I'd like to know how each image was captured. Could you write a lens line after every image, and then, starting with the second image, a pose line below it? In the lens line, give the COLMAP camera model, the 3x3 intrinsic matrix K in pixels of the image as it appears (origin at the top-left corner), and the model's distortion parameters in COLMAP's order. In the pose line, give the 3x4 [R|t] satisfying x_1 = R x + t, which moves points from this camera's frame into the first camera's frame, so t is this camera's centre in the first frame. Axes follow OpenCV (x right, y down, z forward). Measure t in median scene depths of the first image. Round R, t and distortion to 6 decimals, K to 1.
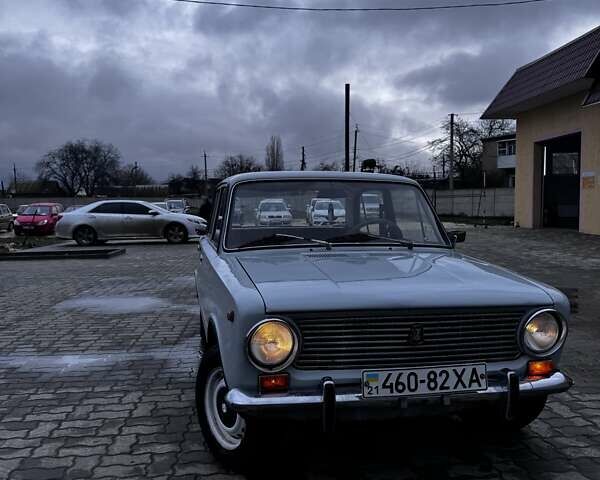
lens RADIAL K [[563.8, 0, 302.6], [0, 563.8, 230.6], [0, 0, 1]] dist [0.104016, -0.201267]
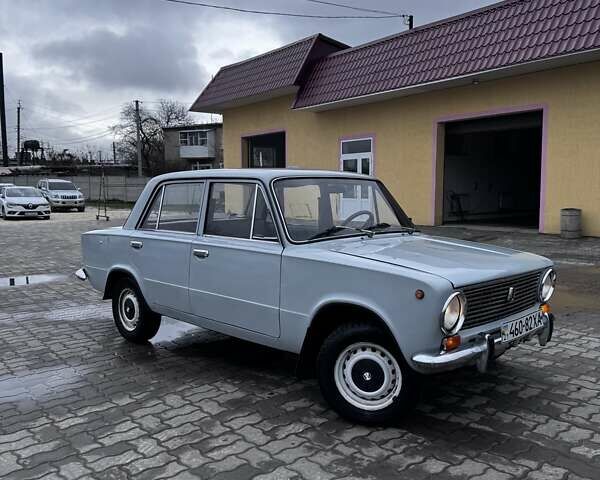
lens RADIAL K [[552.4, 0, 300.0], [0, 552.4, 240.0], [0, 0, 1]] dist [0.186519, 0.001630]
pose [[0.826236, -0.054637, 0.560668, -0.119979], [0.031270, 0.998199, 0.051194, -0.004296], [-0.562455, -0.024766, 0.826457, 0.017595]]
